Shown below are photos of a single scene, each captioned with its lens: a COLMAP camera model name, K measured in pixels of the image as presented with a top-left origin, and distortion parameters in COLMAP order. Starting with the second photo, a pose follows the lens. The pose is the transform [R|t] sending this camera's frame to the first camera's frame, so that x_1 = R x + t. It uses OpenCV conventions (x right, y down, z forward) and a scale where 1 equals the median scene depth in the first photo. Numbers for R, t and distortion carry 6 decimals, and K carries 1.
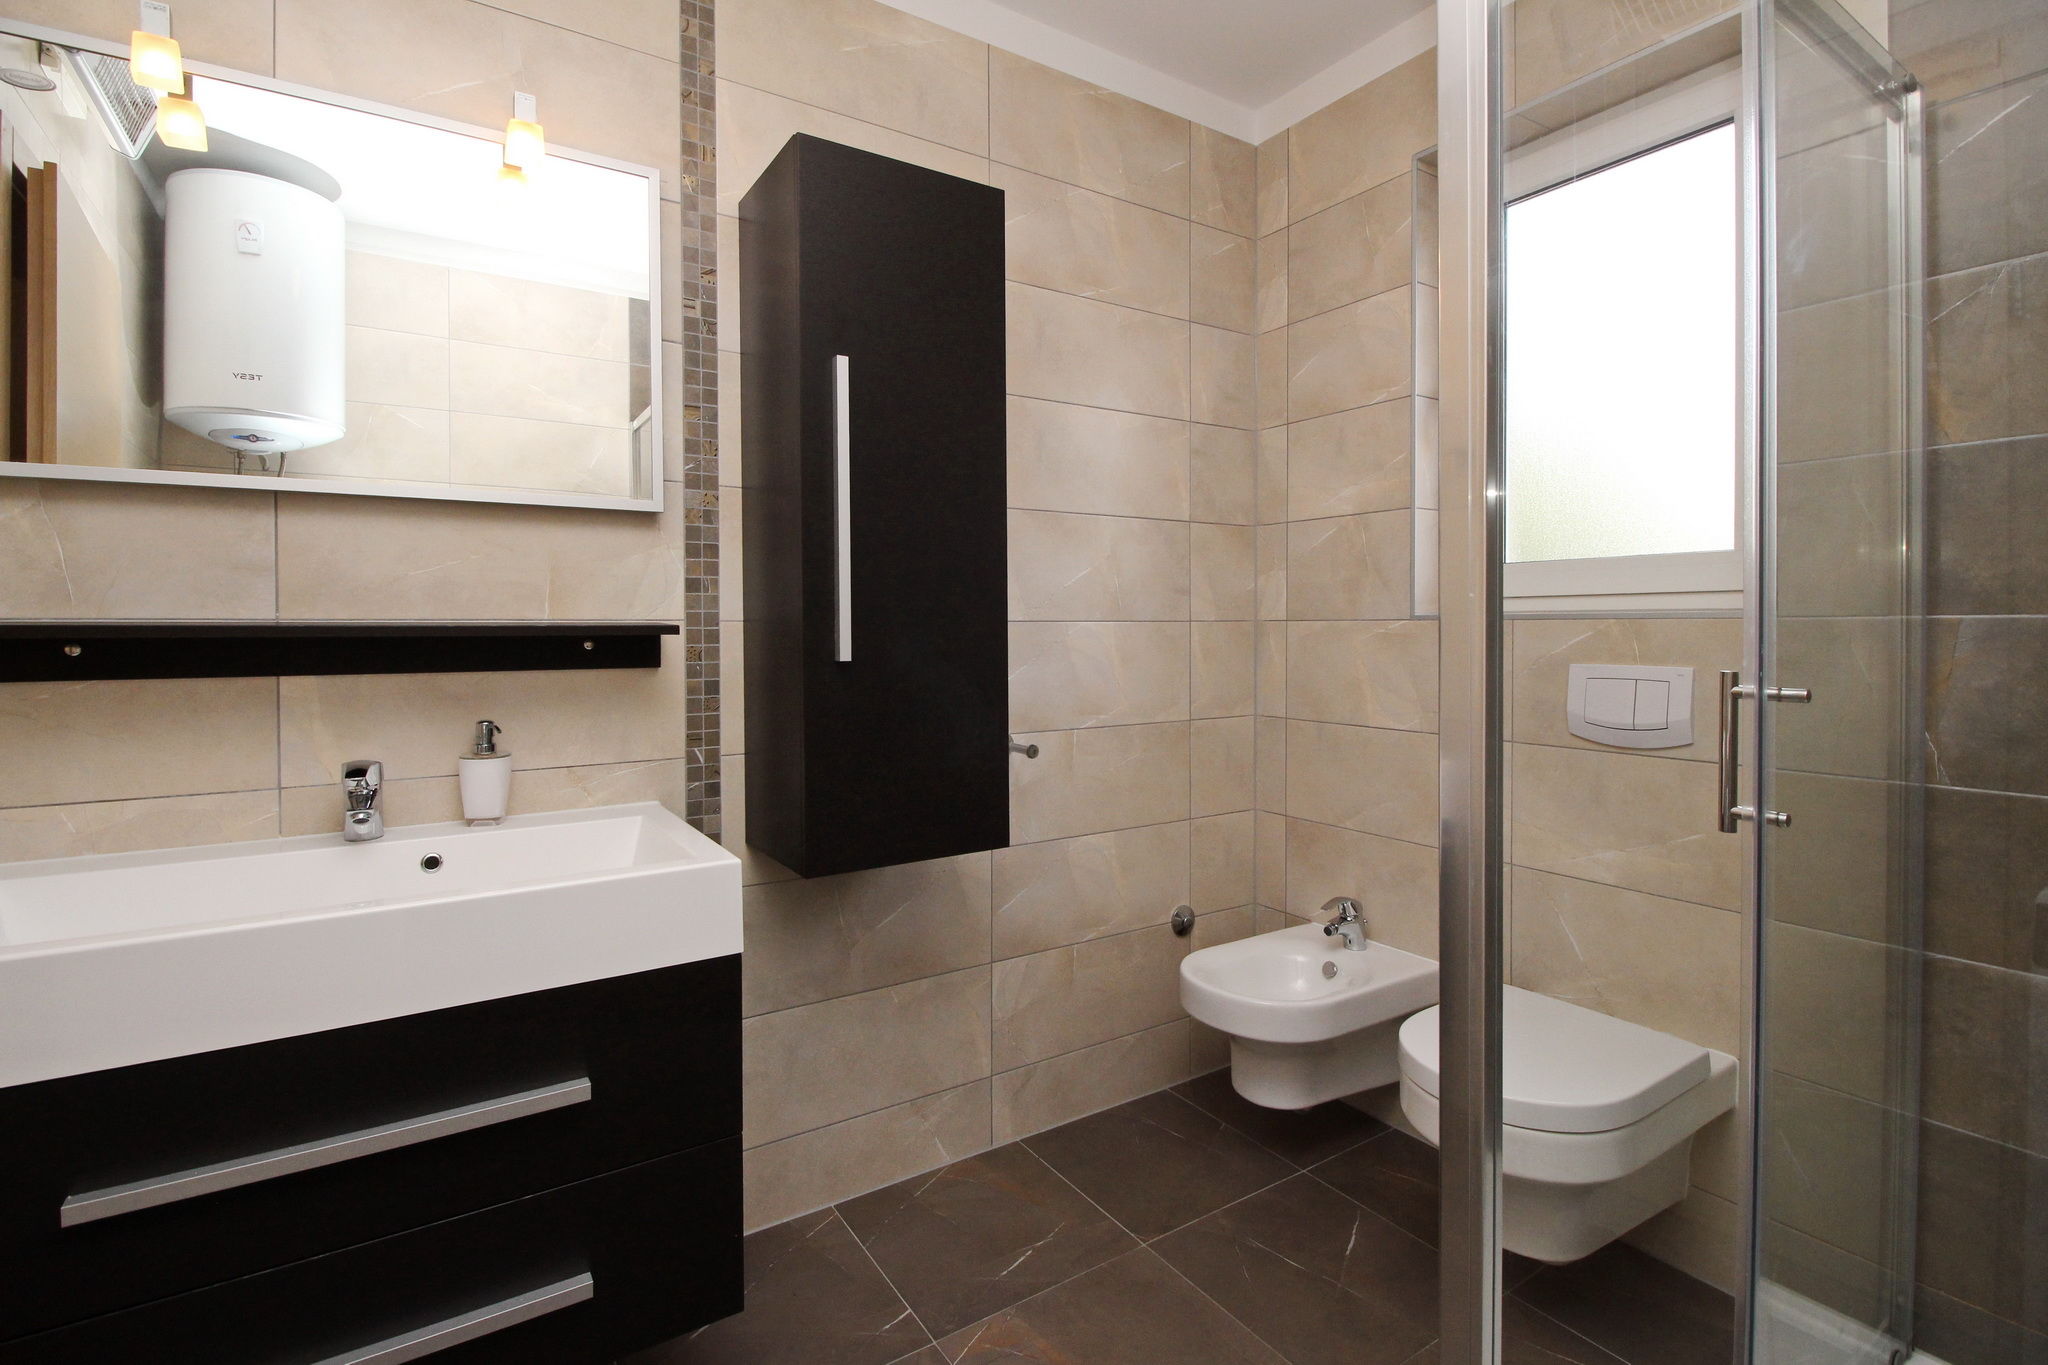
lens RADIAL K [[956.2, 0, 1030.0], [0, 956.2, 627.3], [0, 0, 1]] dist [0.002125, -0.015330]
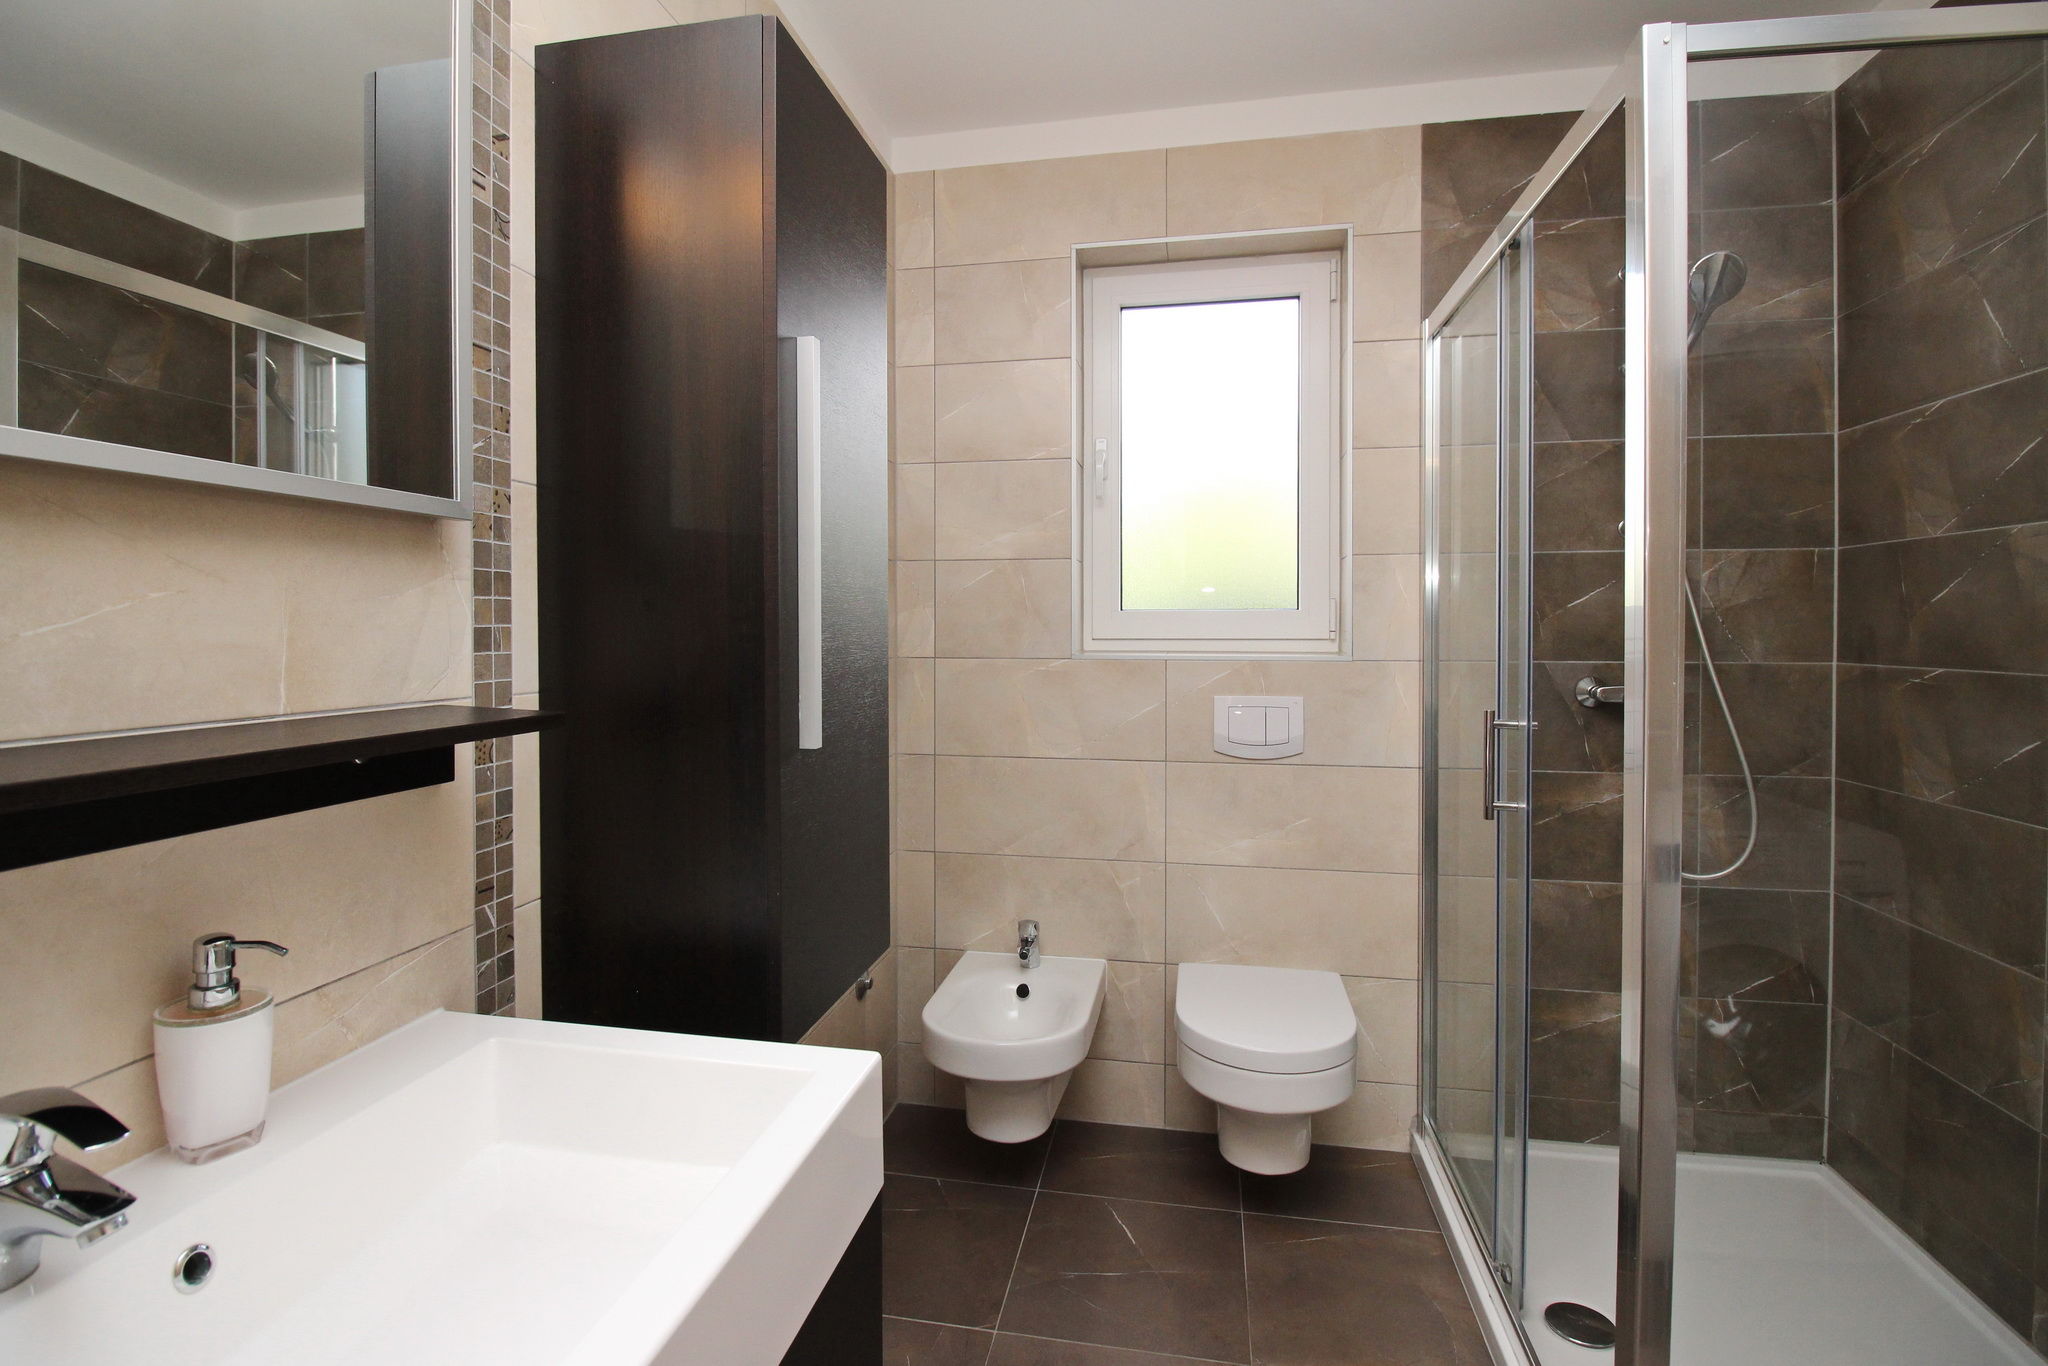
lens RADIAL K [[956.2, 0, 1030.0], [0, 956.2, 627.8], [0, 0, 1]] dist [0.002125, -0.015330]
pose [[0.693159, 0.003735, 0.720775, -0.544291], [-0.001460, 0.999992, -0.003779, -0.049152], [-0.720783, 0.001567, 0.693159, 0.319885]]
